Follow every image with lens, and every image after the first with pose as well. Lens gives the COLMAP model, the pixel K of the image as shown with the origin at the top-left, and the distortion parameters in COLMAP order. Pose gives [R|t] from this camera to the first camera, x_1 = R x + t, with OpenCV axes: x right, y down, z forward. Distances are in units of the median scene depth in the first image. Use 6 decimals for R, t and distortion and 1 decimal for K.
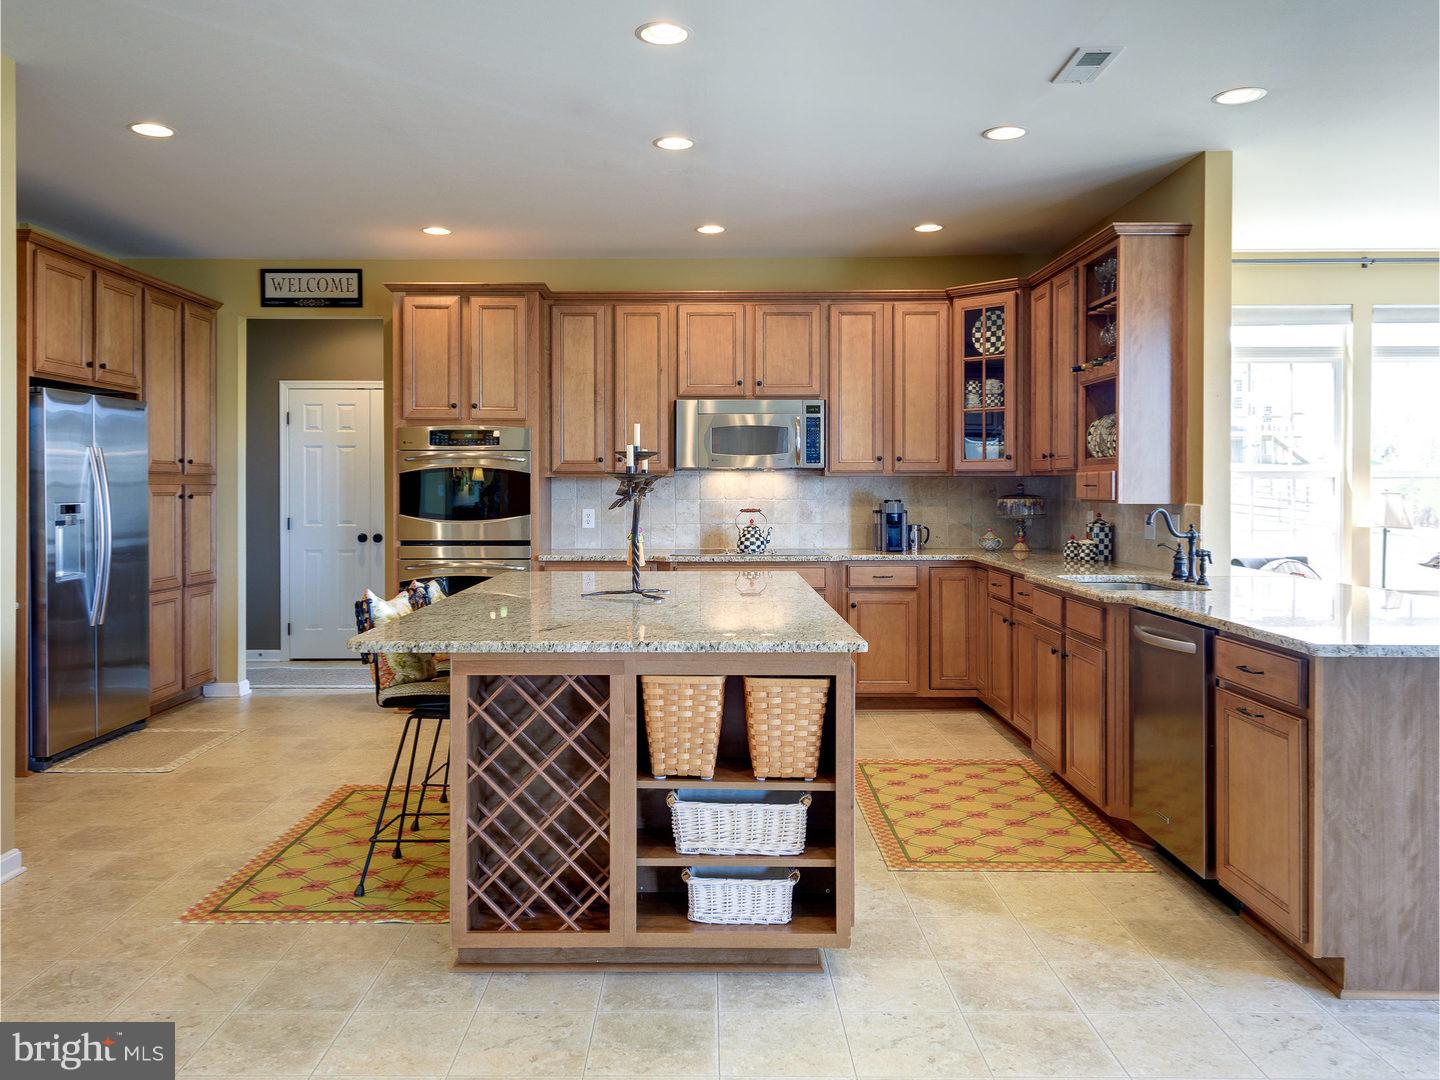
lens RADIAL K [[1204.1, 0, 715.3], [0, 1204.1, 504.6], [0, 0, 1]] dist [0.049673, -0.057283]
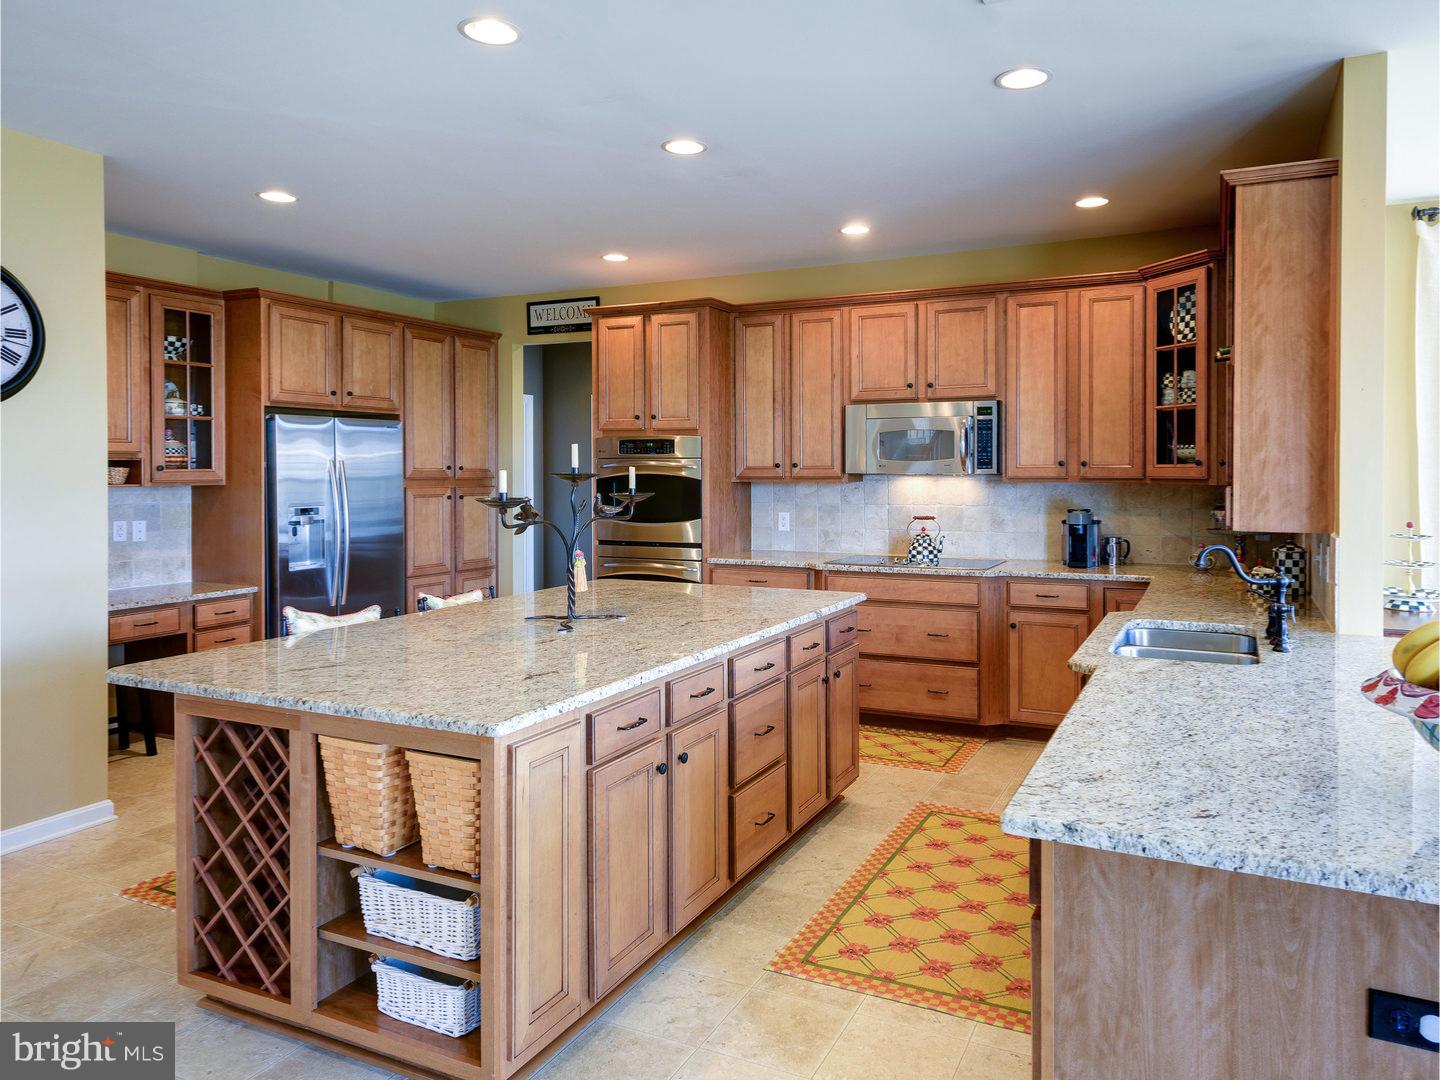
lens RADIAL K [[1034.3, 0, 720.7], [0, 1034.3, 490.4], [0, 0, 1]] dist [0.033638, -0.023469]
pose [[0.897997, 0.008568, -0.439918, 0.256489], [-0.005741, 0.999953, 0.007757, -0.023389], [0.439964, -0.004440, 0.898004, 0.194885]]
